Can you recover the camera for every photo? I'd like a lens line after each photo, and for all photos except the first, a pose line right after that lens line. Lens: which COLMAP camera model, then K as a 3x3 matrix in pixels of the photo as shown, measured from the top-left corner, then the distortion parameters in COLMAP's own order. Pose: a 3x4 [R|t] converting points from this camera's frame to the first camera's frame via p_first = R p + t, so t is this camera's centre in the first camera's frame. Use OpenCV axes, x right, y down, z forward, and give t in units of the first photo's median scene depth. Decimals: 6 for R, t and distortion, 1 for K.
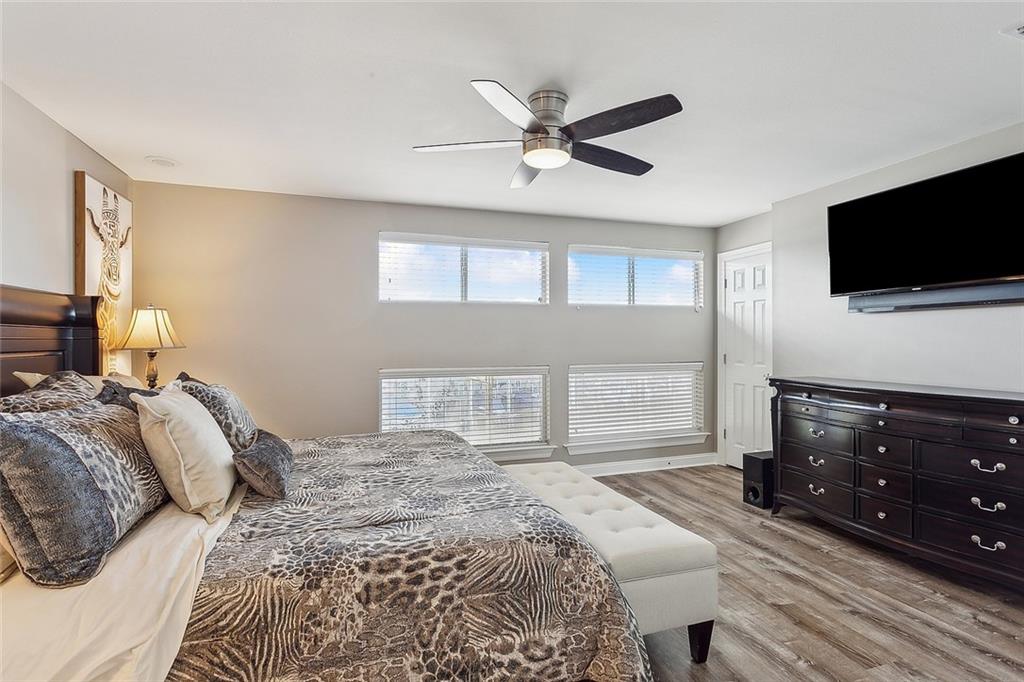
lens RADIAL K [[495.7, 0, 511.0], [0, 495.7, 350.9], [0, 0, 1]] dist [0.001254, 0.000823]
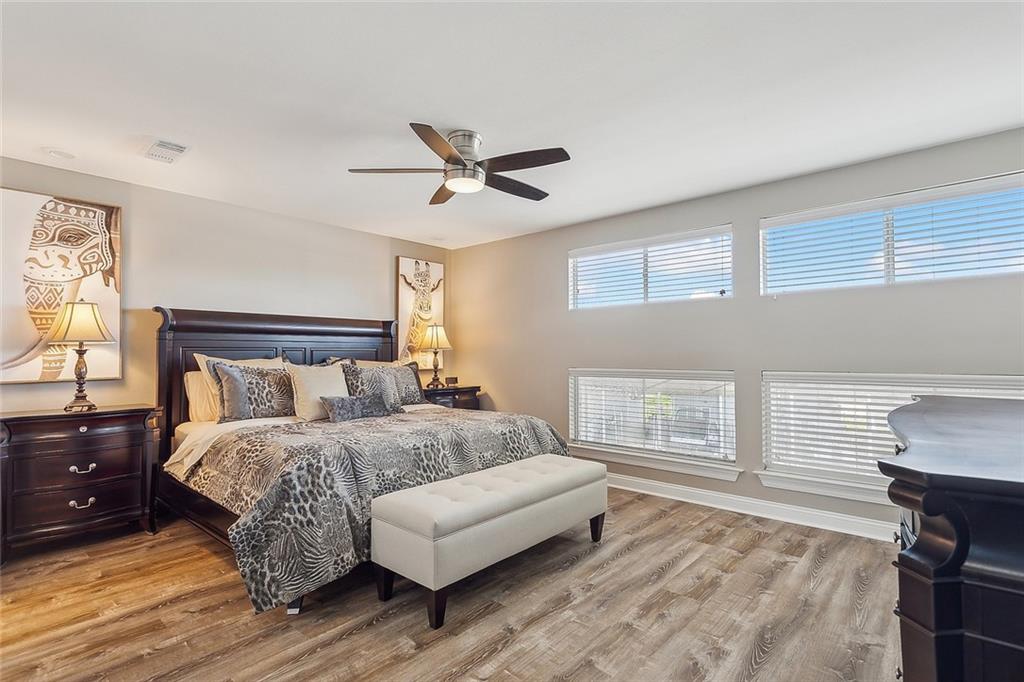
lens RADIAL K [[500.4, 0, 509.1], [0, 500.4, 342.7], [0, 0, 1]] dist [0.001366, -0.000331]
pose [[0.500618, -0.016896, -0.865504, 0.917034], [-0.019292, 0.999343, -0.030667, 0.022309], [0.865454, 0.032050, 0.499963, 0.370330]]
